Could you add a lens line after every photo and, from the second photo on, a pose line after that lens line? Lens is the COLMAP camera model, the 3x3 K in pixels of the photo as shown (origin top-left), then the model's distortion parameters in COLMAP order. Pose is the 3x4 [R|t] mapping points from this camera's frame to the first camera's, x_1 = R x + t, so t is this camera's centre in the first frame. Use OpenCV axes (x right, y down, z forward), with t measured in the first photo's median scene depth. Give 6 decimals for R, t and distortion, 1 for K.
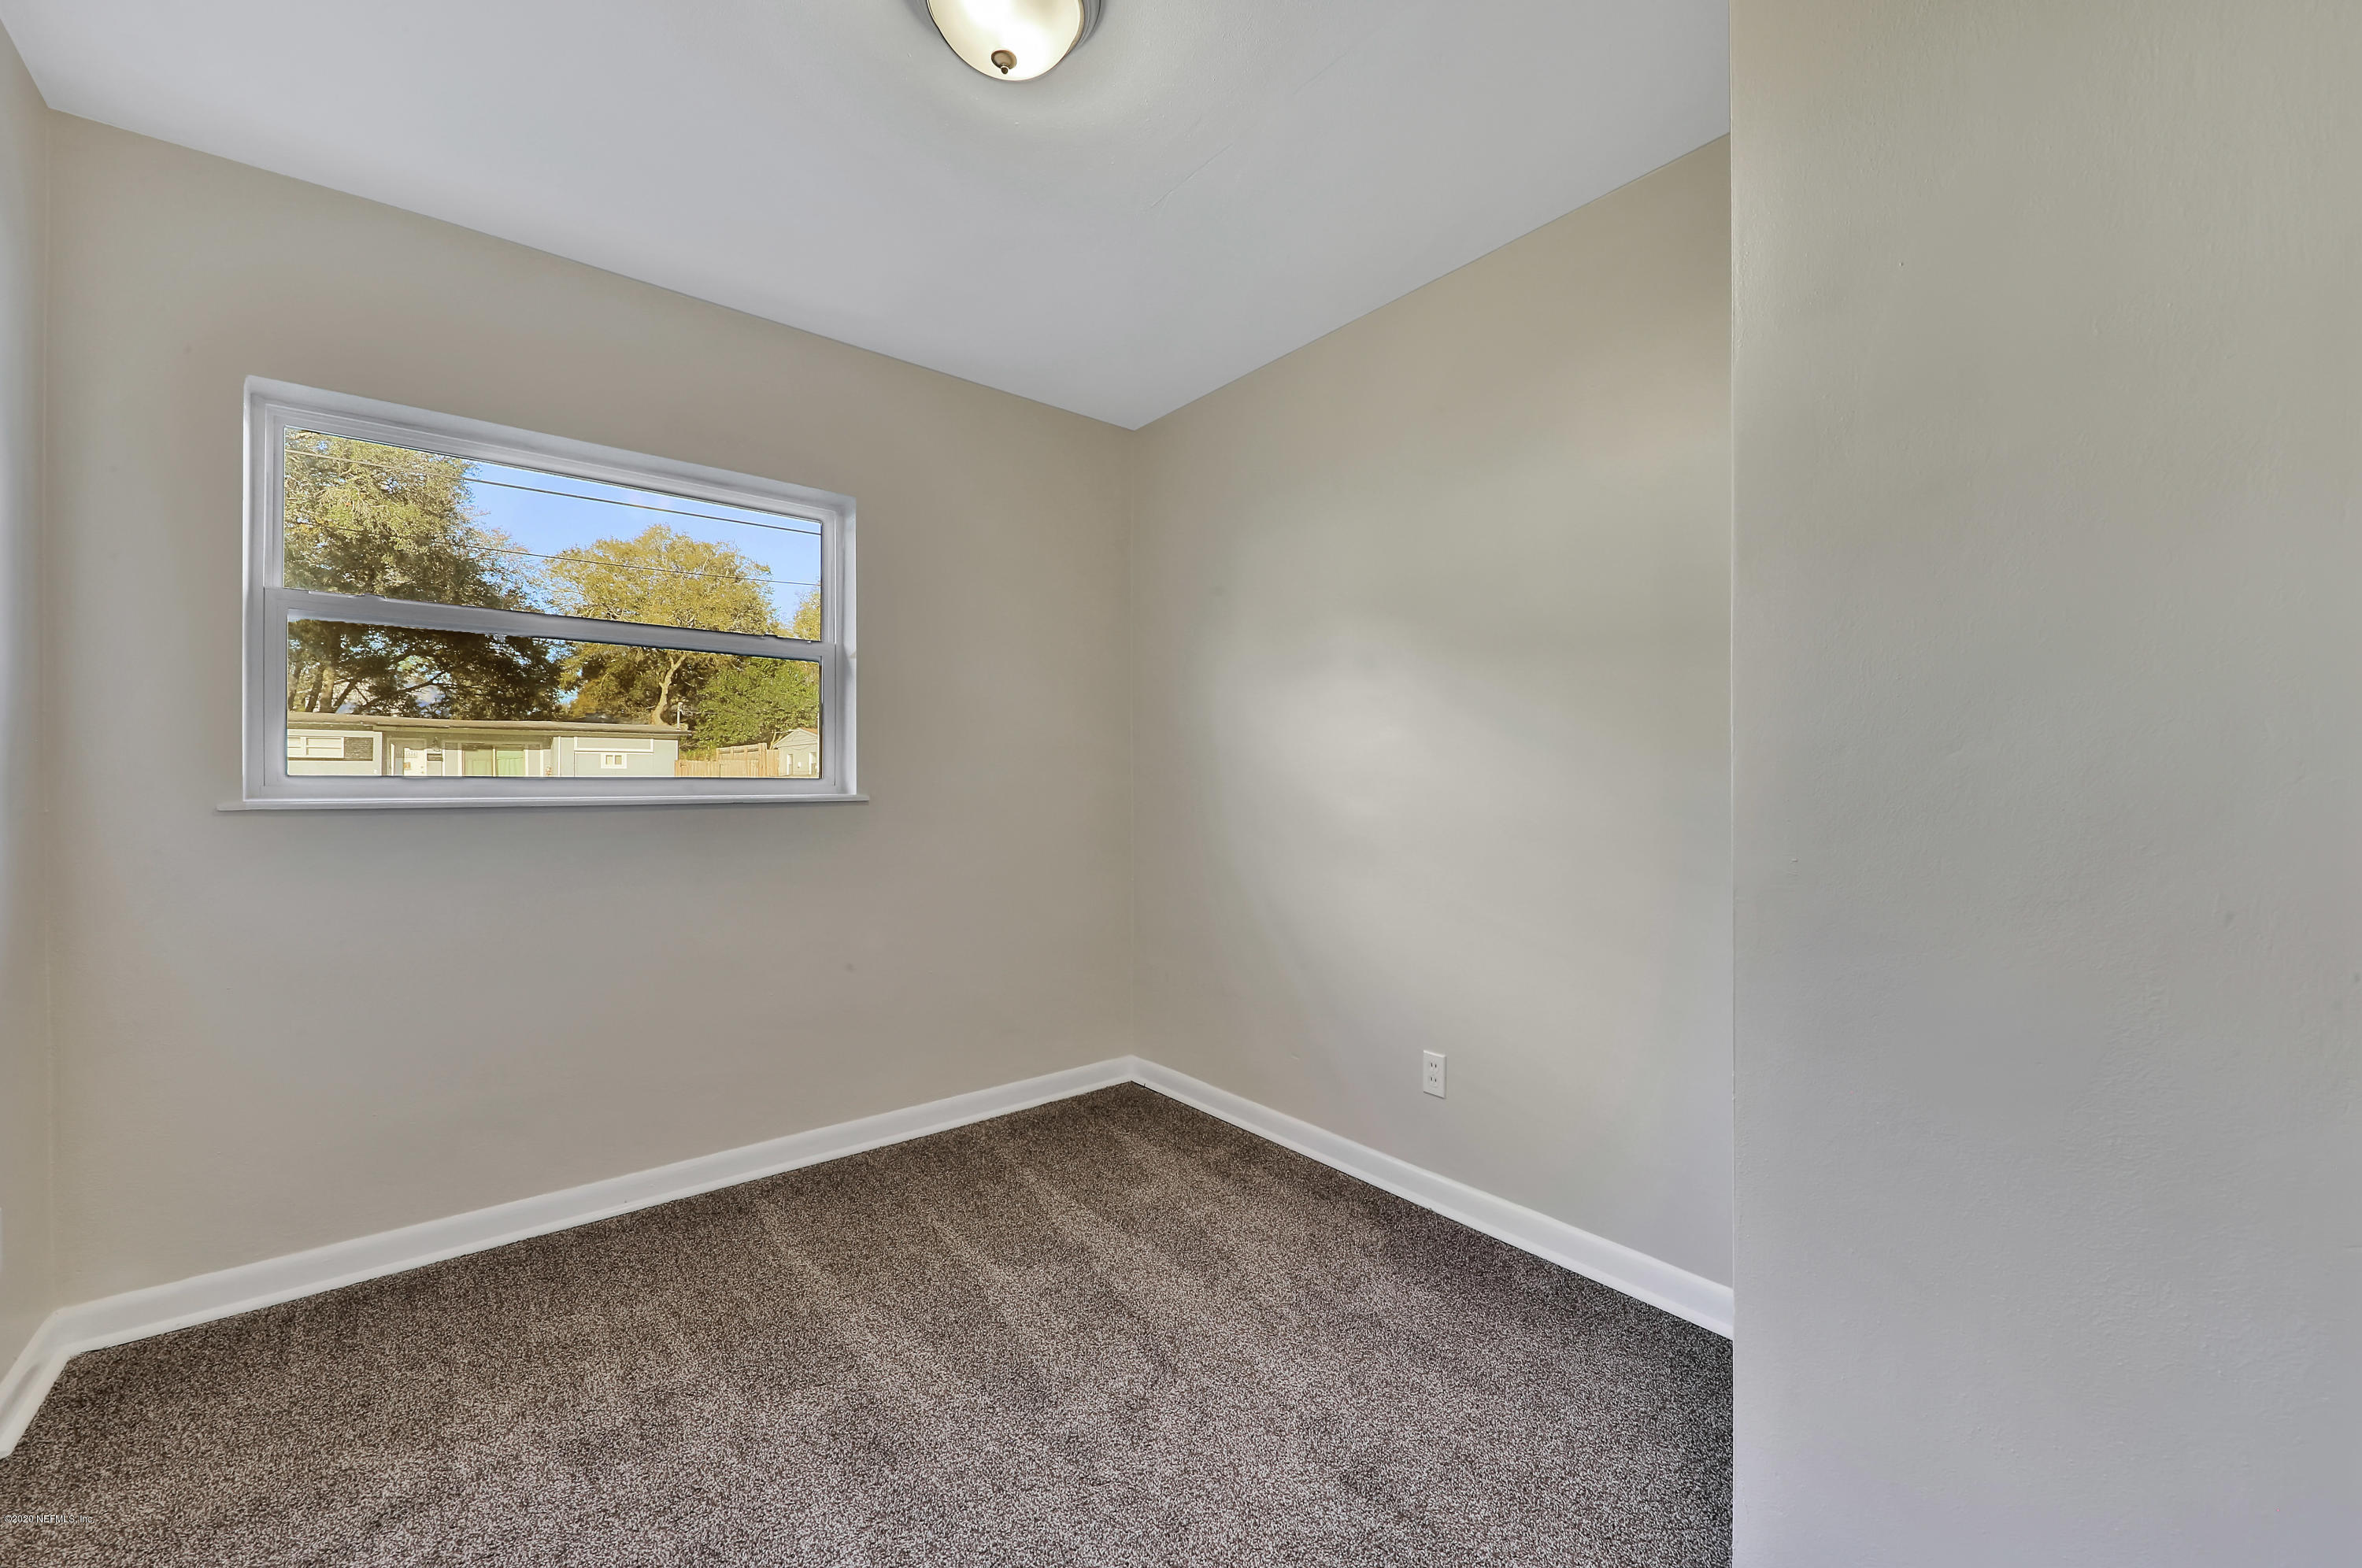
lens RADIAL K [[922.1, 0, 1179.9], [0, 922.1, 794.9], [0, 0, 1]] dist [0.000675, 0.000094]
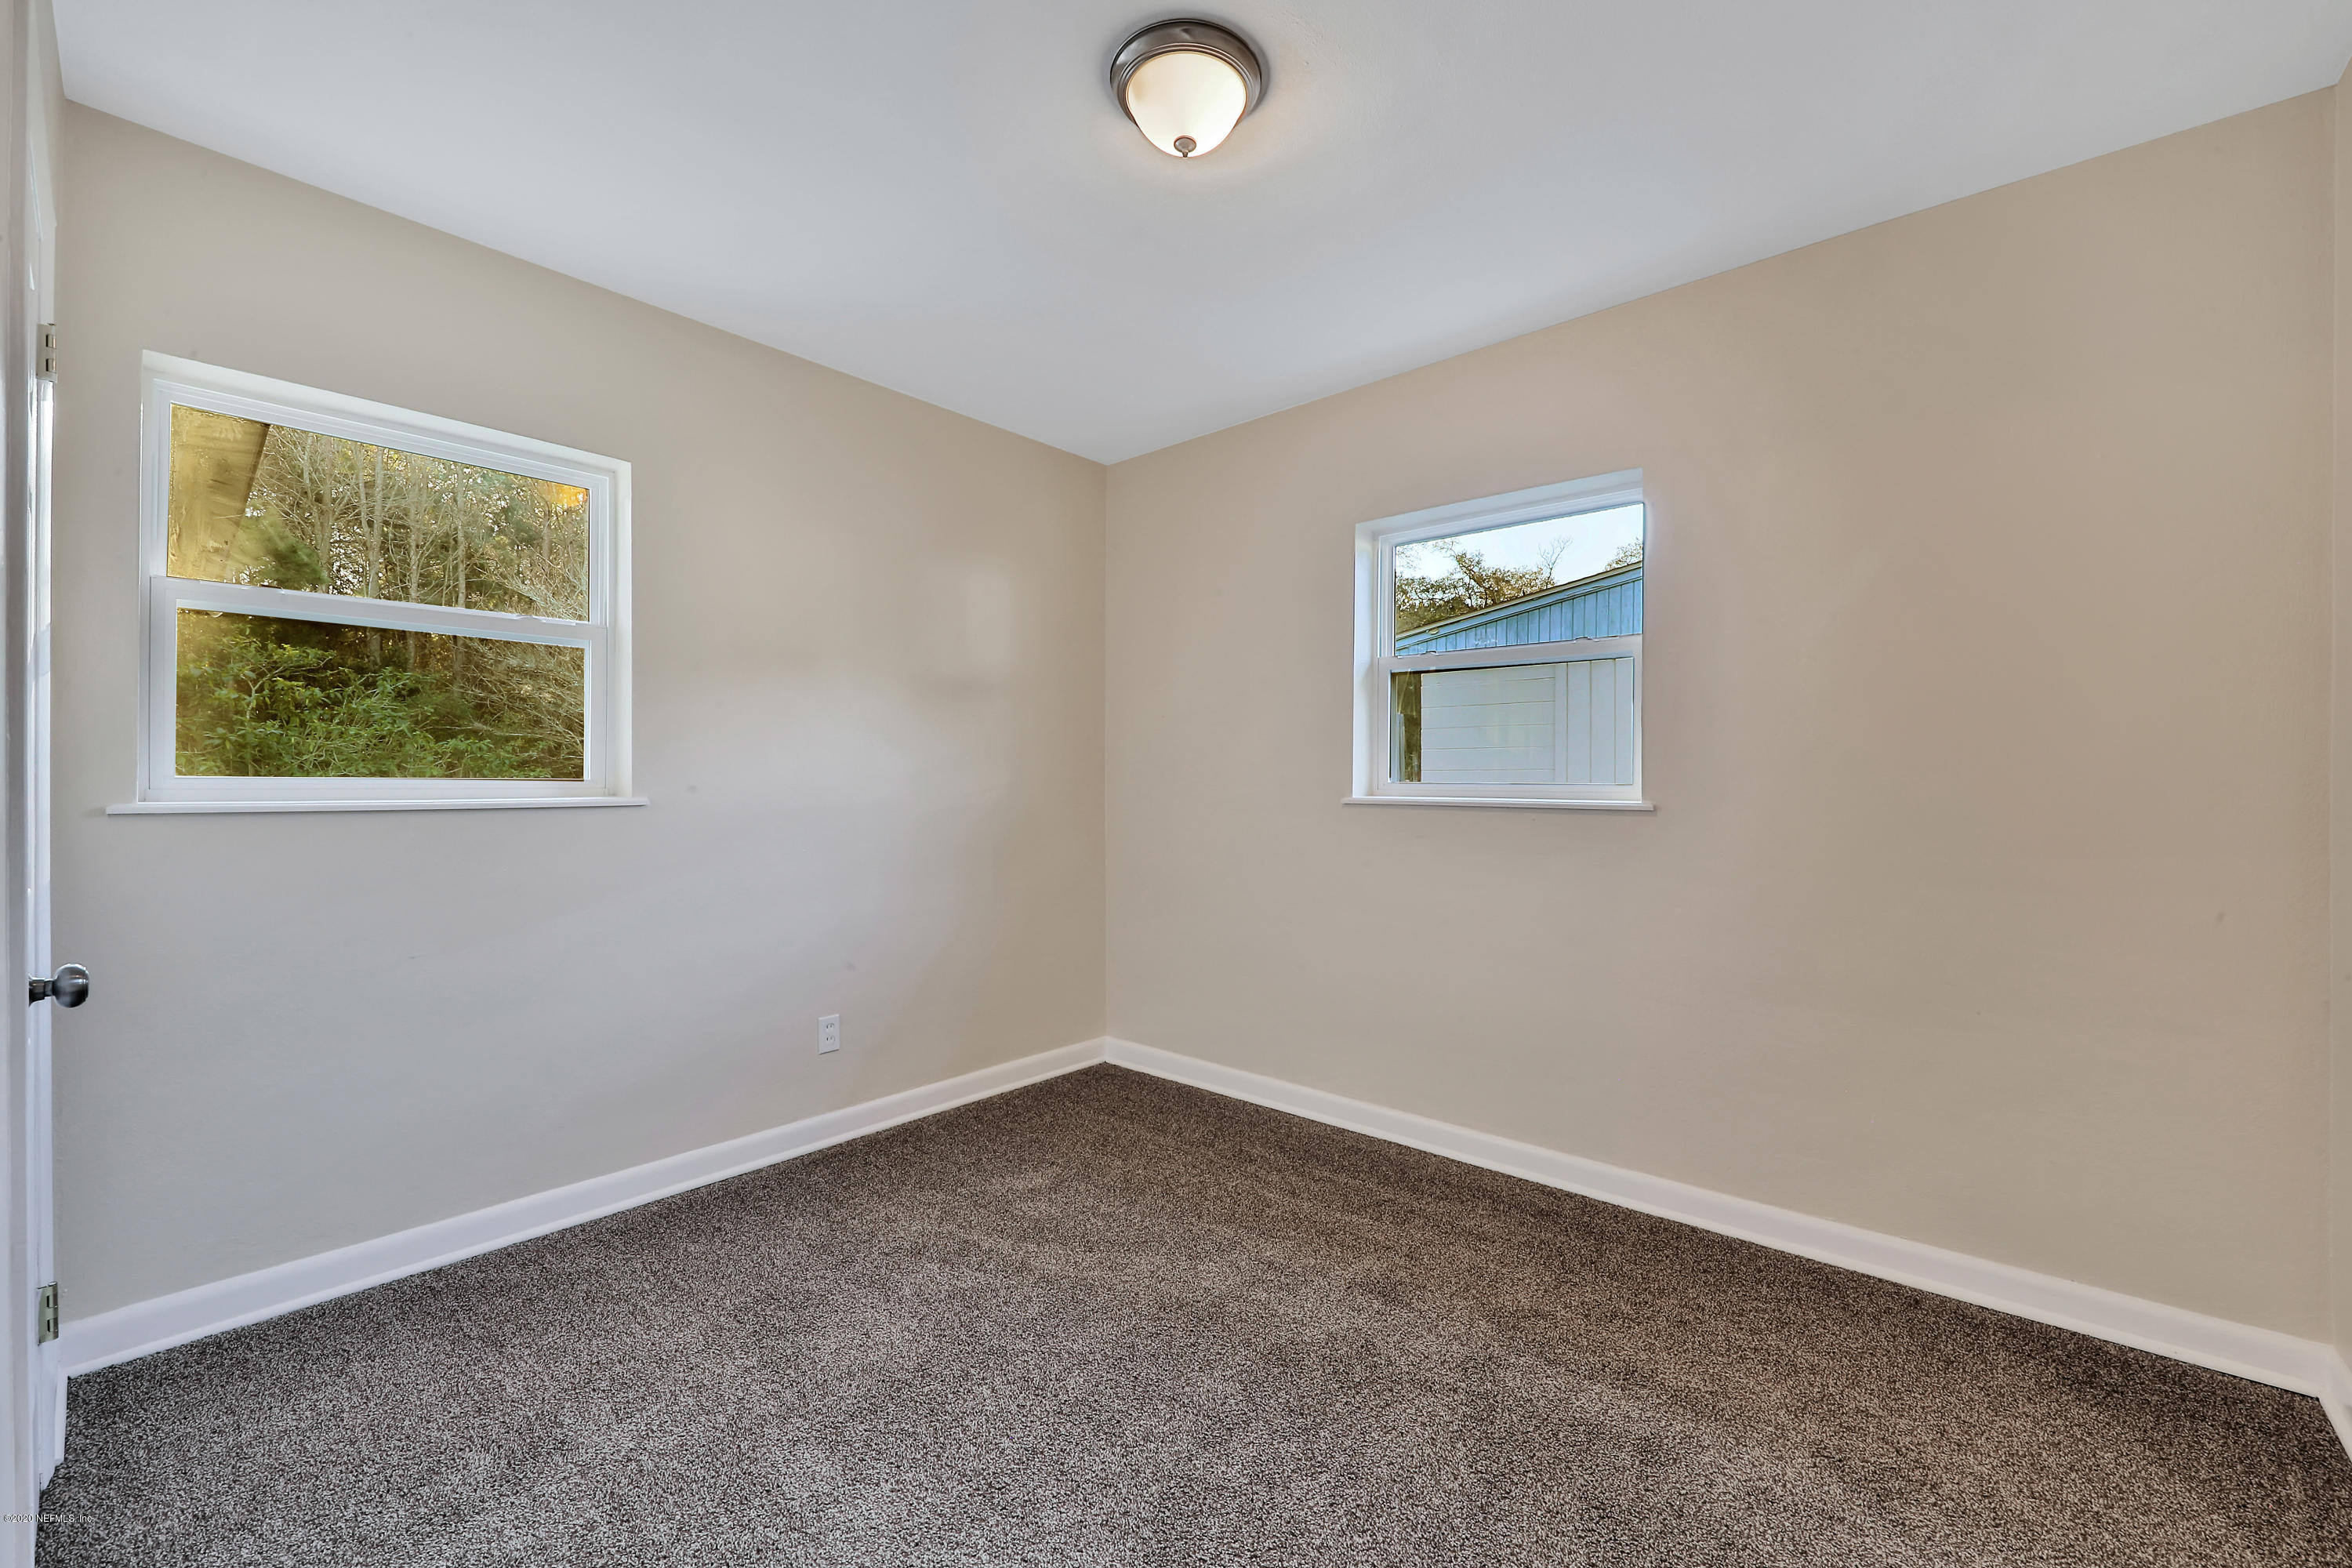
lens RADIAL K [[935.1, 0, 1183.3], [0, 935.1, 782.3], [0, 0, 1]] dist [0.002729, 0.000257]
pose [[0.987858, 0.003520, 0.155317, -0.137621], [-0.000576, 0.999819, -0.018997, 0.001717], [-0.155356, 0.018676, 0.987682, -0.112305]]
